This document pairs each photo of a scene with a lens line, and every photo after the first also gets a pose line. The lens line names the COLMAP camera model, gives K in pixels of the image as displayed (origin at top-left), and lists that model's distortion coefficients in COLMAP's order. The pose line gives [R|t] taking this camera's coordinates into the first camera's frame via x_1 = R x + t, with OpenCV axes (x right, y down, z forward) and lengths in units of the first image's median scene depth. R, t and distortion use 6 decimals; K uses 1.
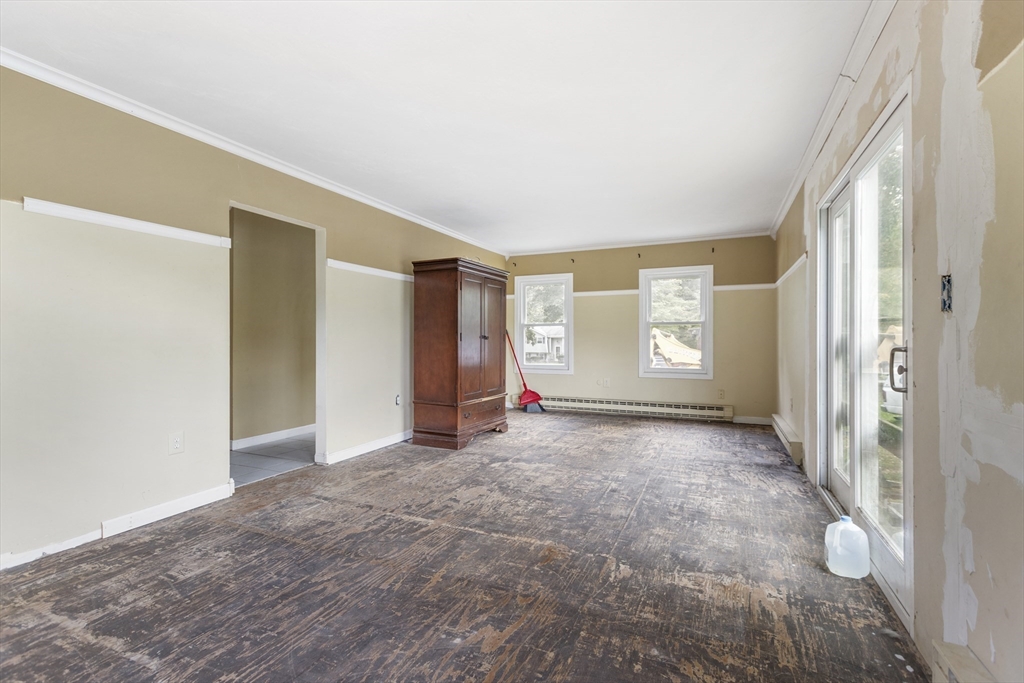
lens RADIAL K [[455.4, 0, 511.5], [0, 455.4, 340.9], [0, 0, 1]] dist [0.003418, -0.001161]
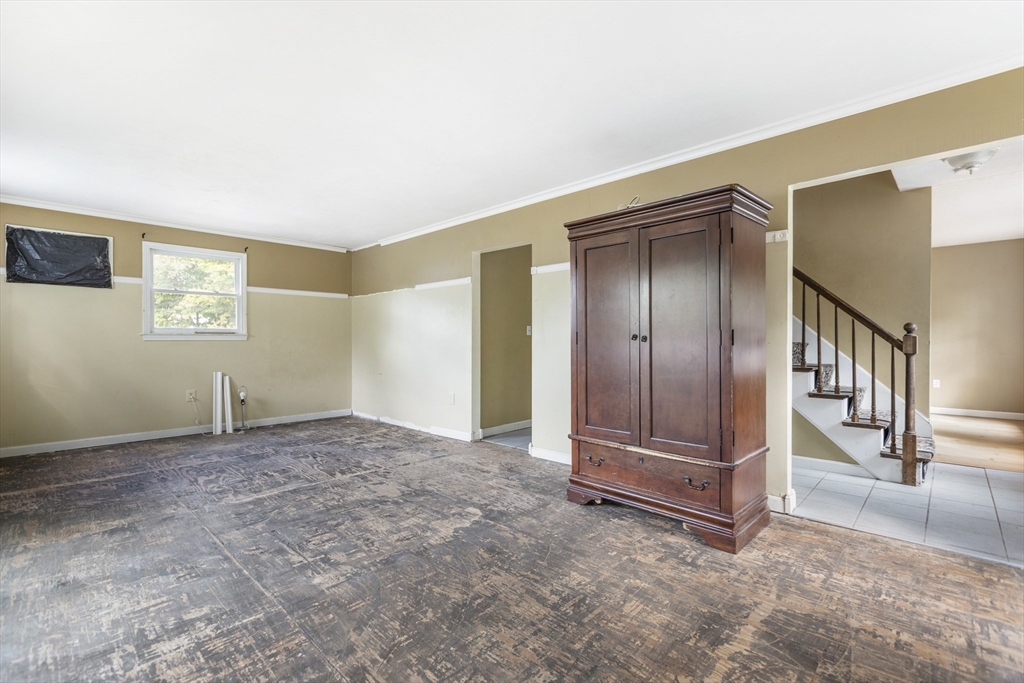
lens RADIAL K [[455.4, 0, 505.0], [0, 455.4, 343.8], [0, 0, 1]] dist [0.003418, -0.001161]
pose [[-0.334491, 0.005847, -0.942381, 0.784880], [-0.000731, 0.999979, 0.006464, -0.005103], [0.942399, 0.002851, -0.334480, 1.576361]]
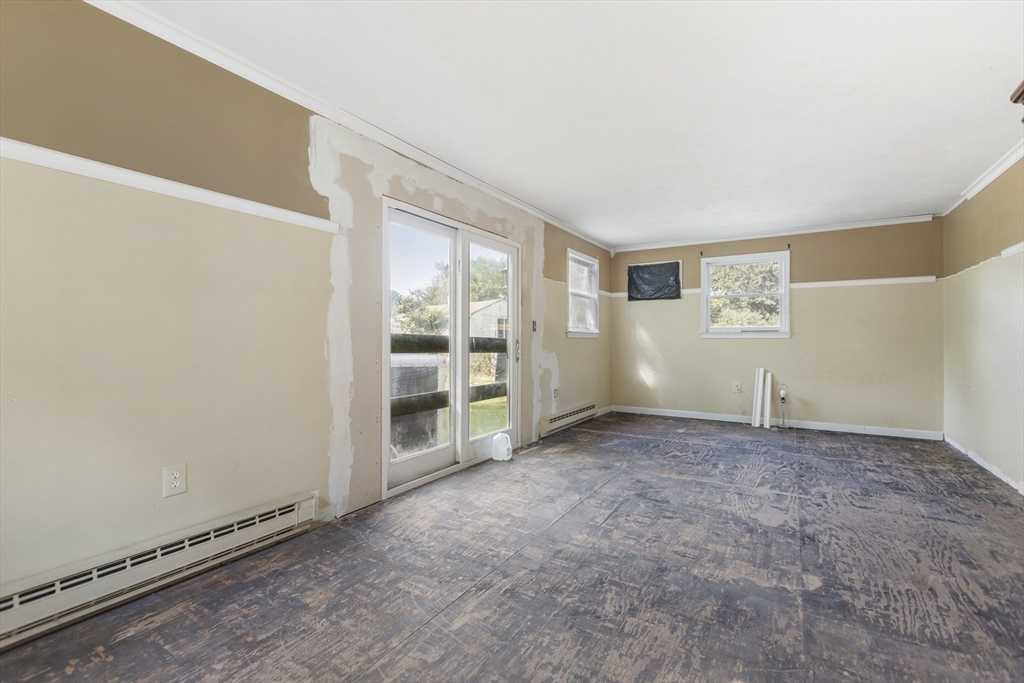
lens RADIAL K [[455.4, 0, 516.1], [0, 455.4, 334.8], [0, 0, 1]] dist [0.003418, -0.001161]
pose [[-0.993028, -0.000181, 0.117878, 0.288792], [-0.001190, 0.999963, -0.008488, -0.003424], [-0.117872, -0.008569, -0.992992, 1.893169]]
